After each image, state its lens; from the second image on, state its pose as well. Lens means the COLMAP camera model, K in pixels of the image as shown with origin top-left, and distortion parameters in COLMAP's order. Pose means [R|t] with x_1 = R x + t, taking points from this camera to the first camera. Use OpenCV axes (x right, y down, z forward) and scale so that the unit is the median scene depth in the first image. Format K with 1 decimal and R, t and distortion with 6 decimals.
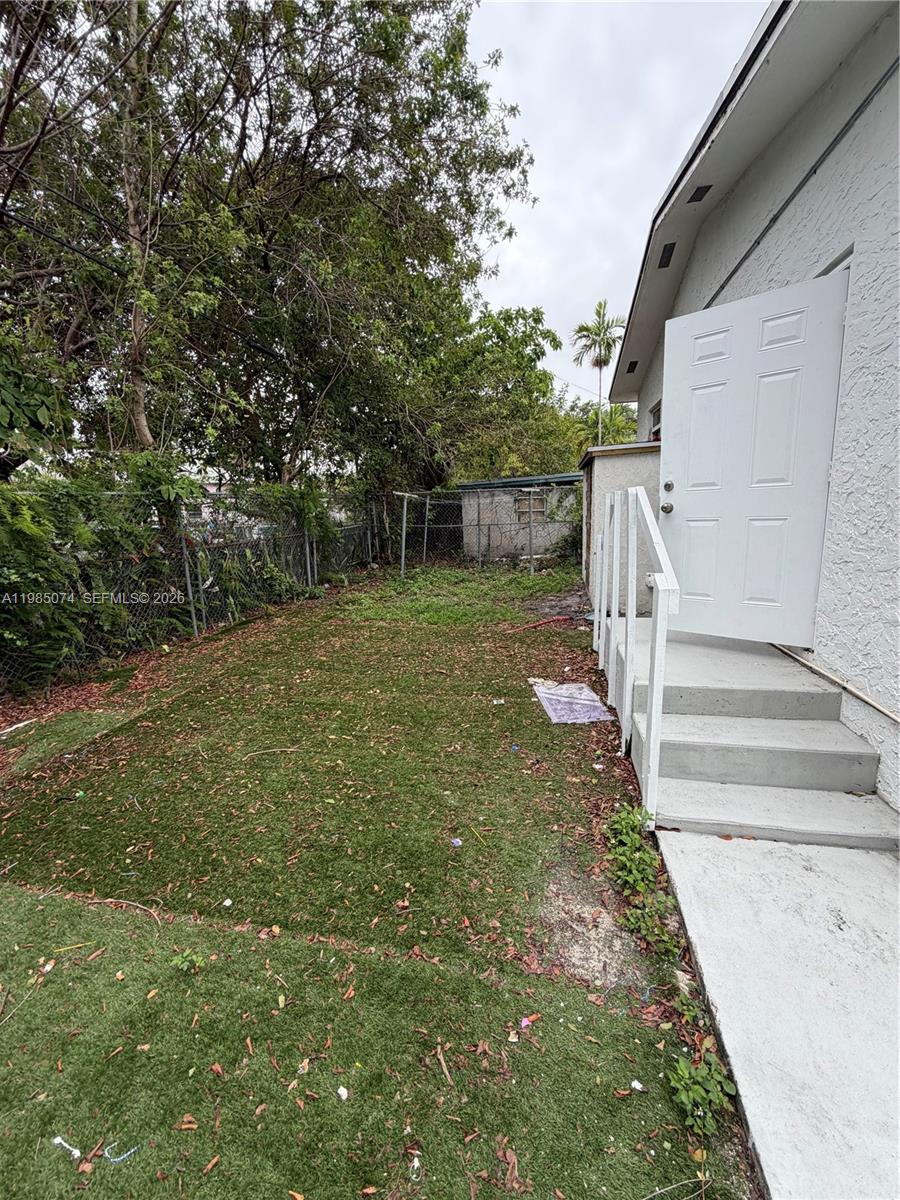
lens RADIAL K [[479.2, 0, 451.5], [0, 479.2, 597.6], [0, 0, 1]] dist [-0.001982, 0.000461]
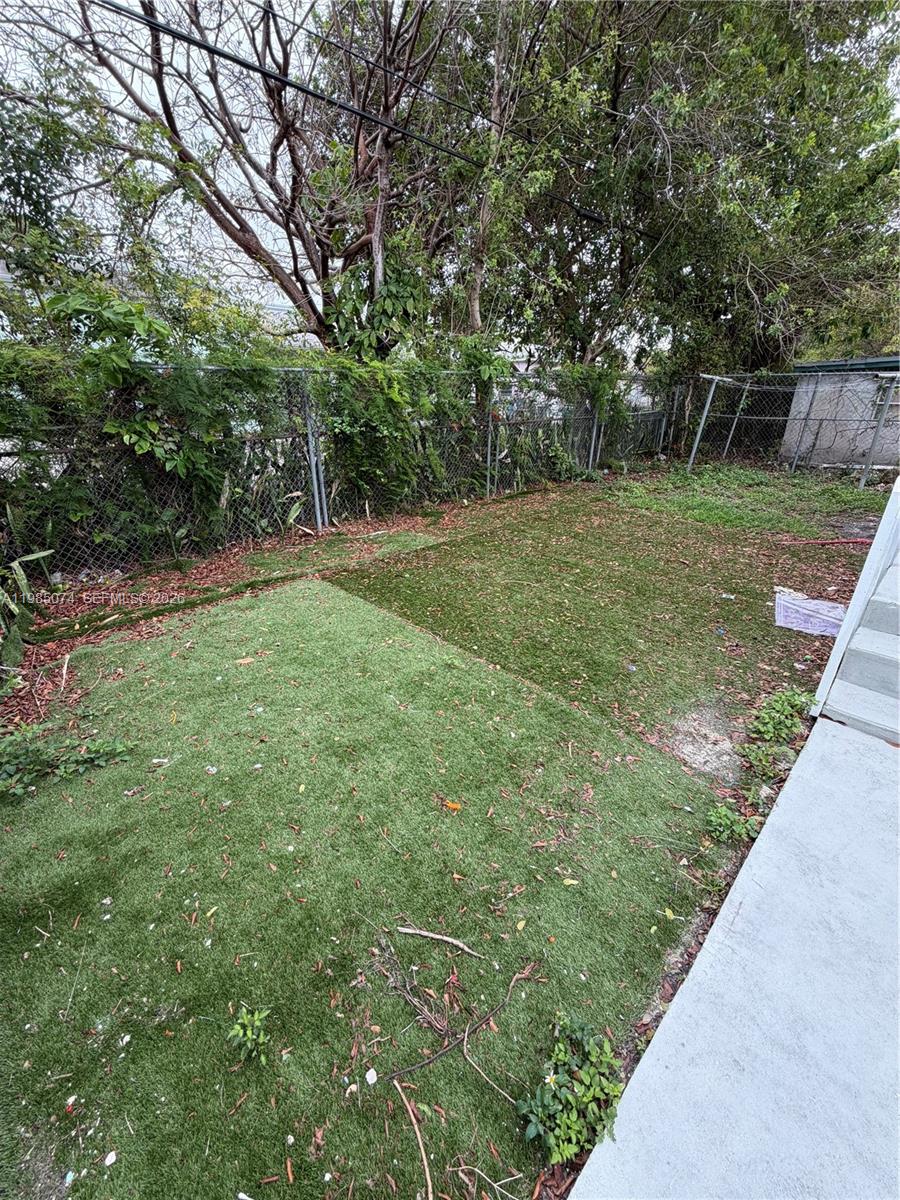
lens RADIAL K [[479.2, 0, 449.9], [0, 479.2, 602.4], [0, 0, 1]] dist [-0.001982, 0.000461]
pose [[0.827700, 0.257263, -0.498726, 0.084685], [-0.134722, 0.953830, 0.268436, 0.022768], [0.544759, -0.154995, 0.824145, -0.132731]]
